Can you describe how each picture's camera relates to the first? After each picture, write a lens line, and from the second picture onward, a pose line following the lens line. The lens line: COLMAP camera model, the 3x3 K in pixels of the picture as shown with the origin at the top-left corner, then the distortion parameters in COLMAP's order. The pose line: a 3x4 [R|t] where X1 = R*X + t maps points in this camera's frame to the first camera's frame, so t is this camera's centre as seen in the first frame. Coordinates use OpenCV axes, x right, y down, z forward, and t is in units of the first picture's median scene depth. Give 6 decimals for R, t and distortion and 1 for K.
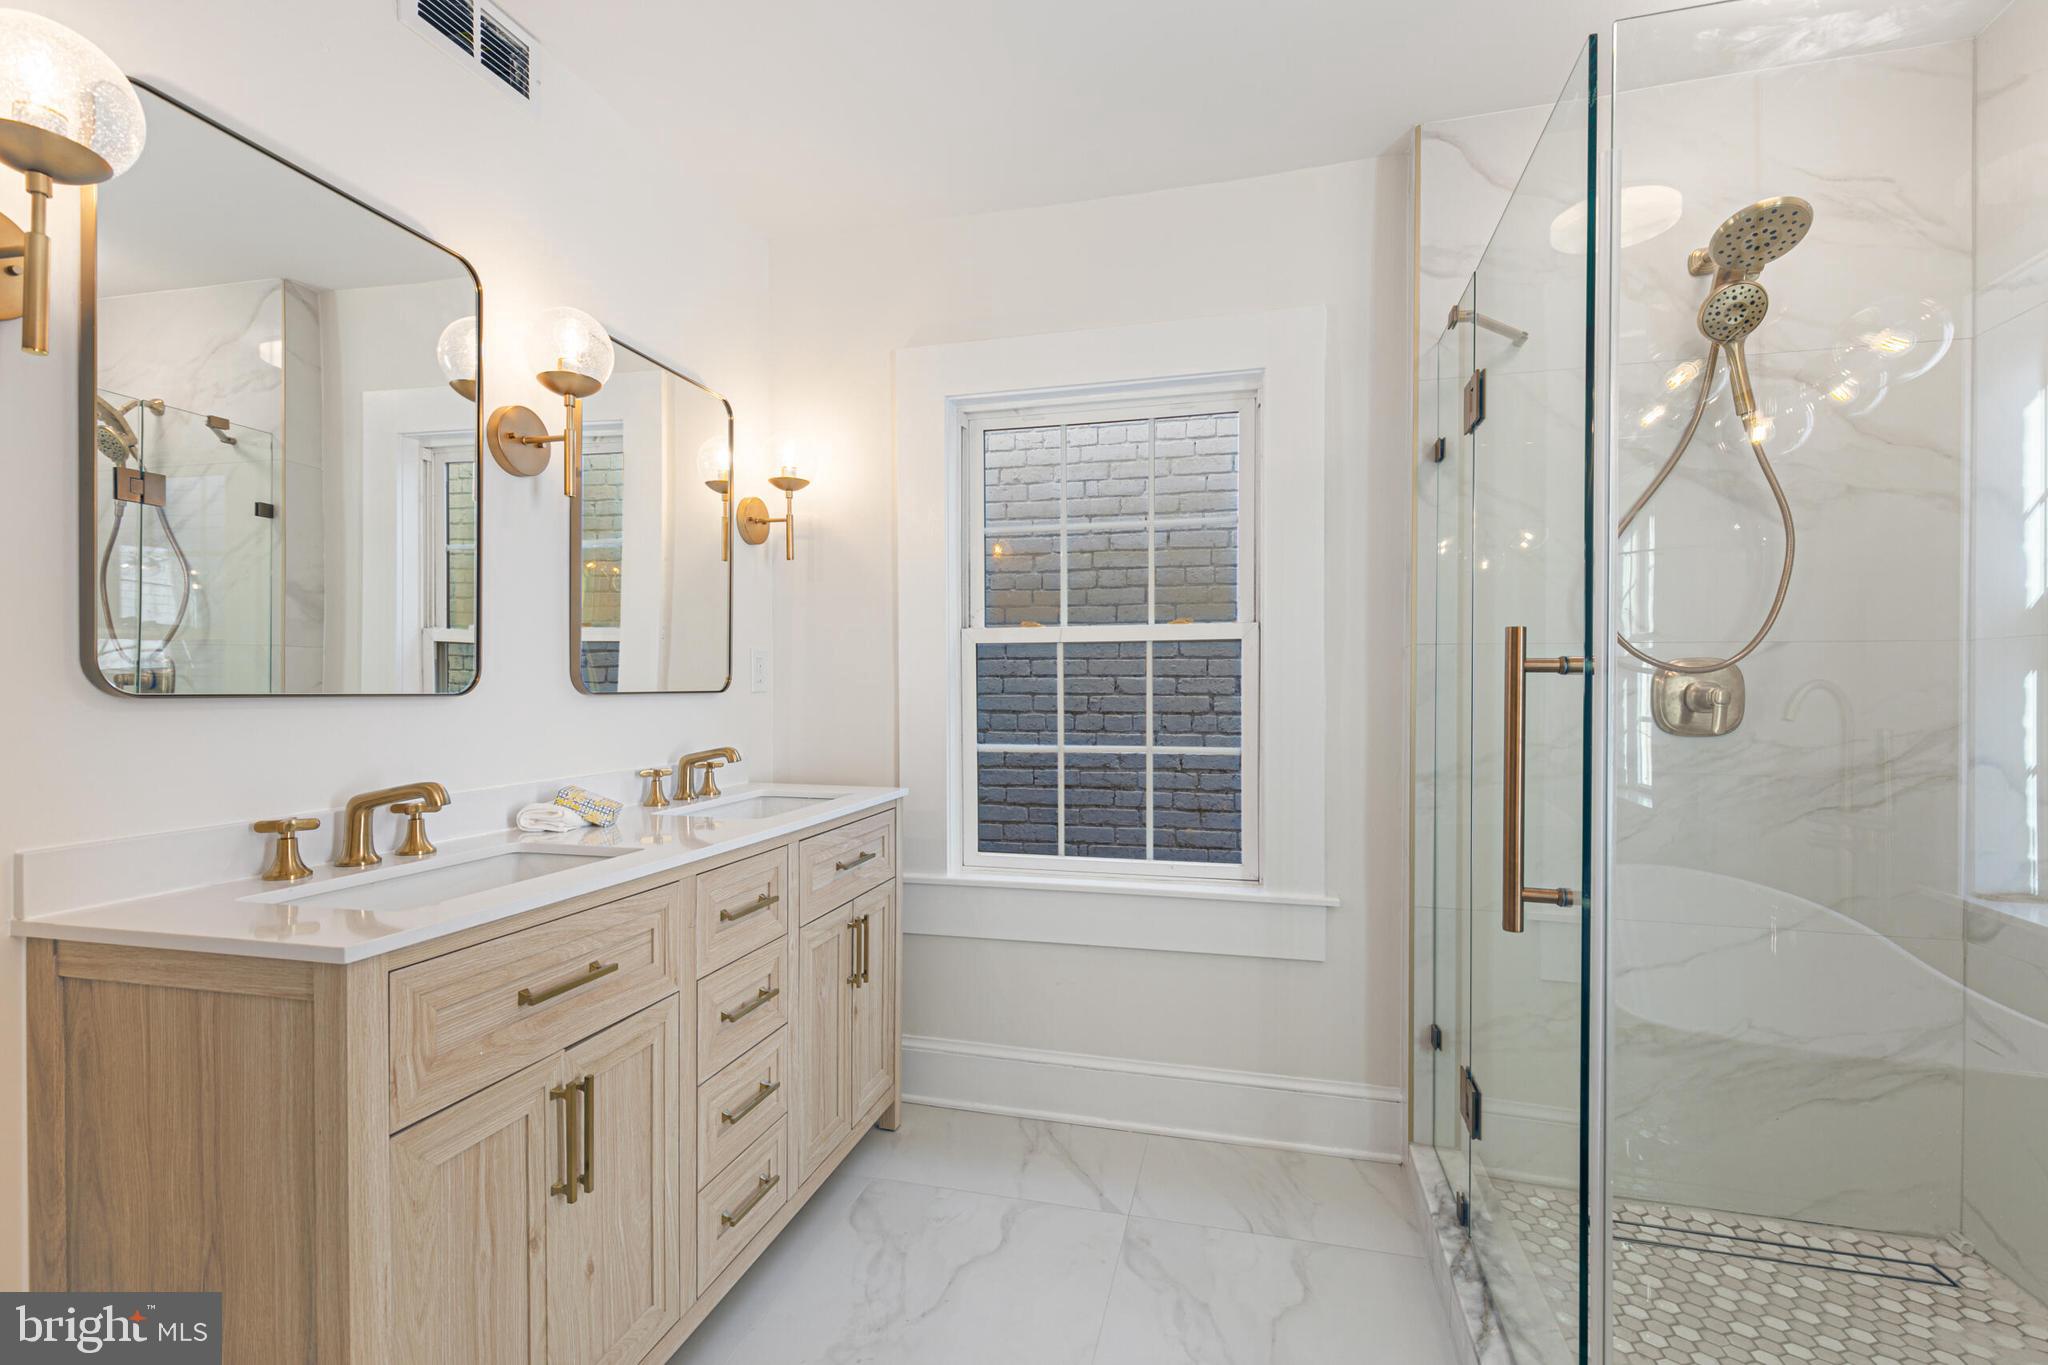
lens RADIAL K [[924.4, 0, 1025.3], [0, 924.4, 692.6], [0, 0, 1]] dist [0.012851, -0.001647]
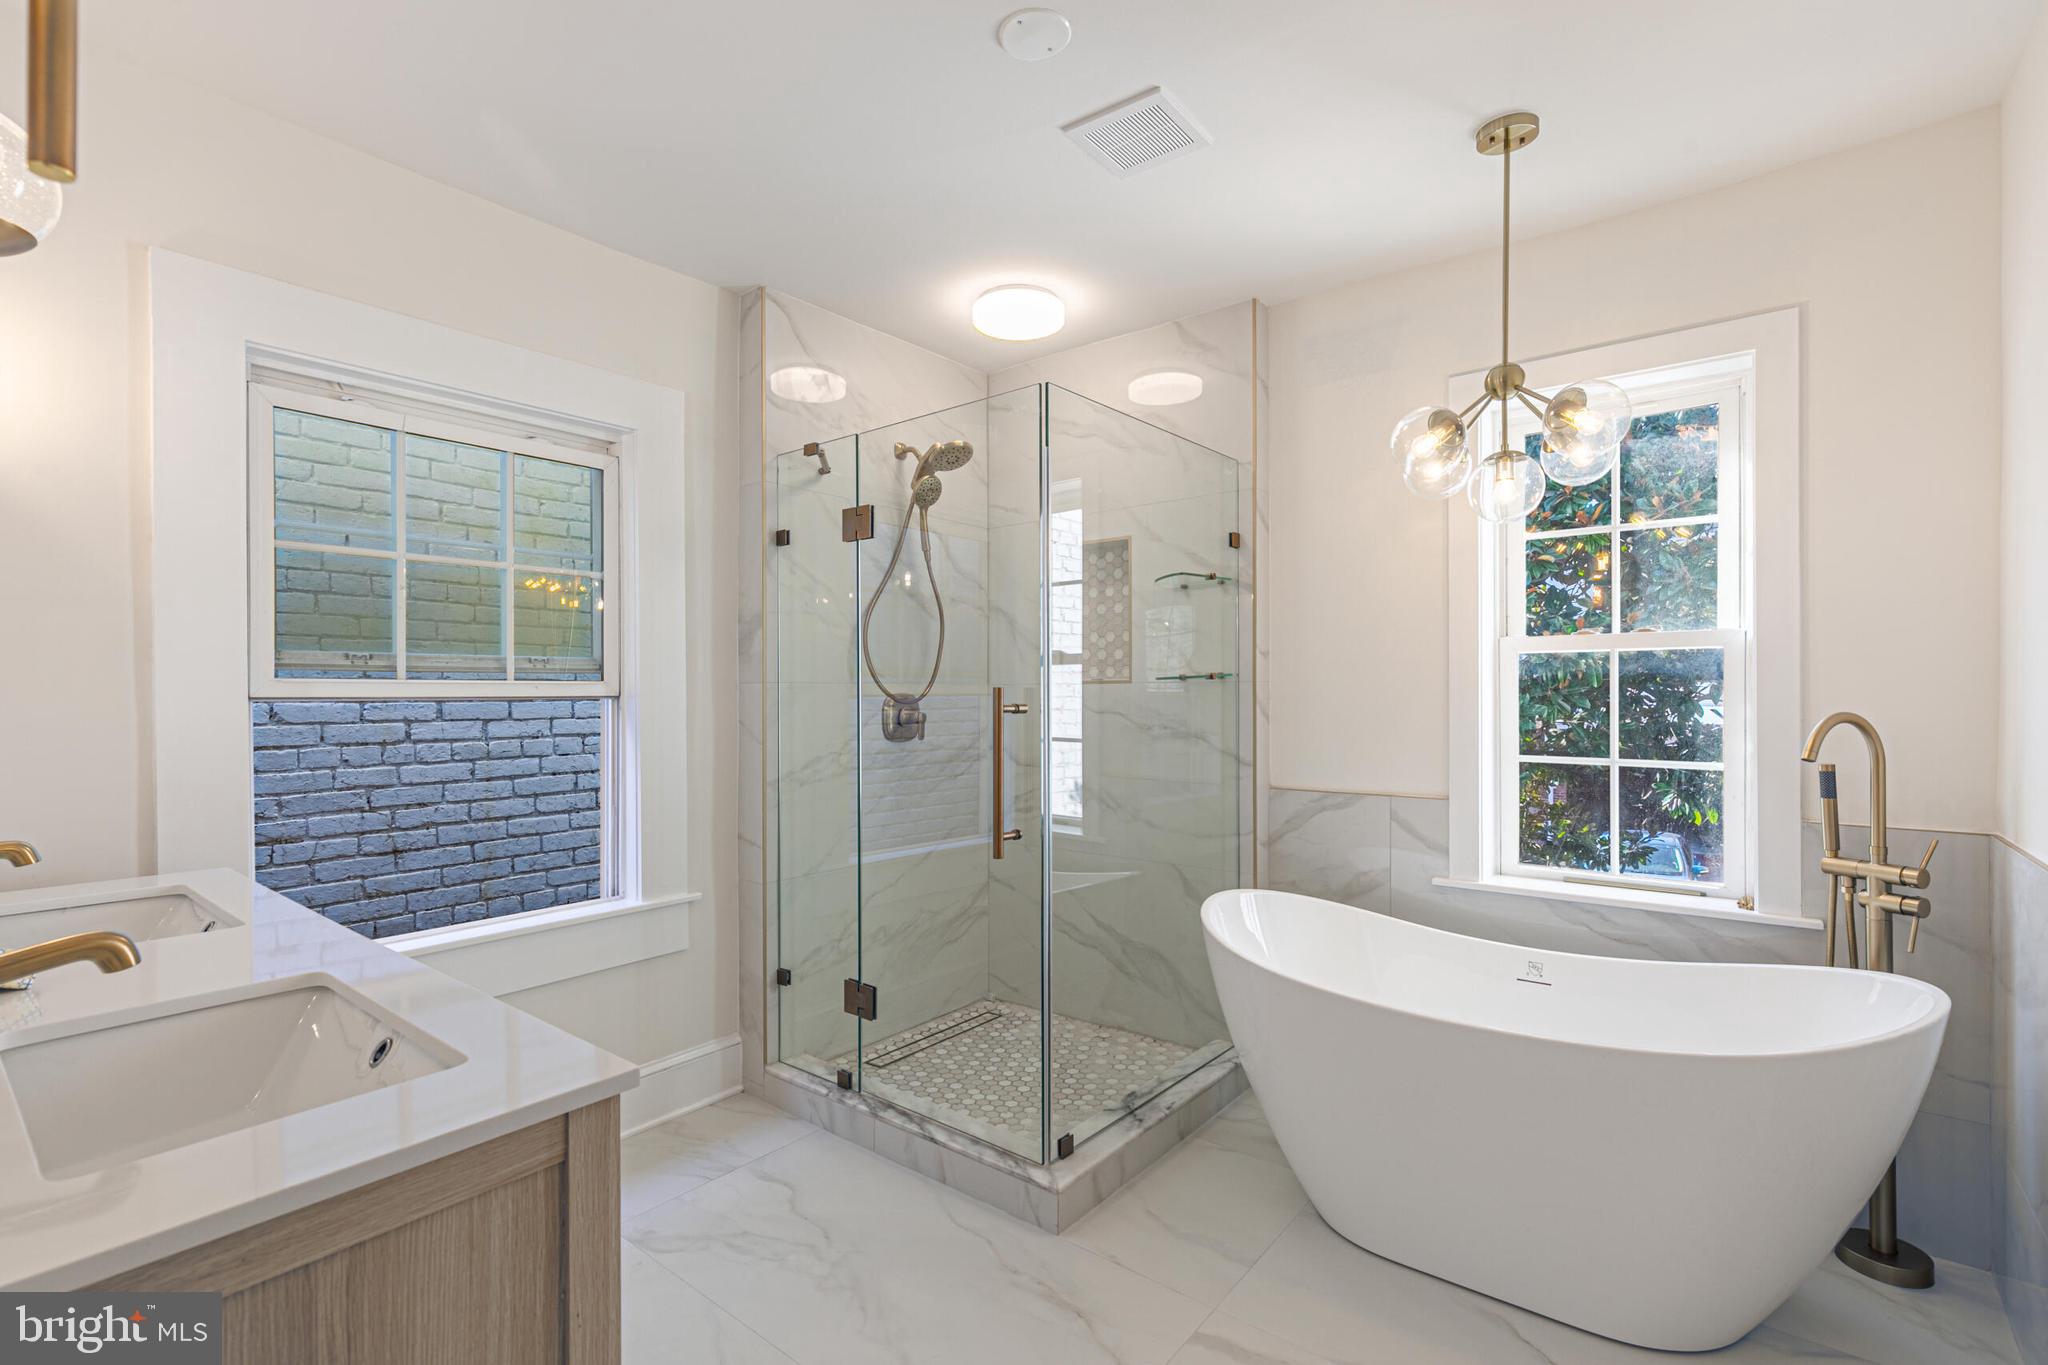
lens RADIAL K [[924.4, 0, 1025.3], [0, 924.4, 692.6], [0, 0, 1]] dist [0.012851, -0.001647]
pose [[0.403849, -0.003549, 0.914819, -0.683041], [0.007118, 0.999974, 0.000738, -0.039482], [-0.914798, 0.006213, 0.403864, 0.152039]]
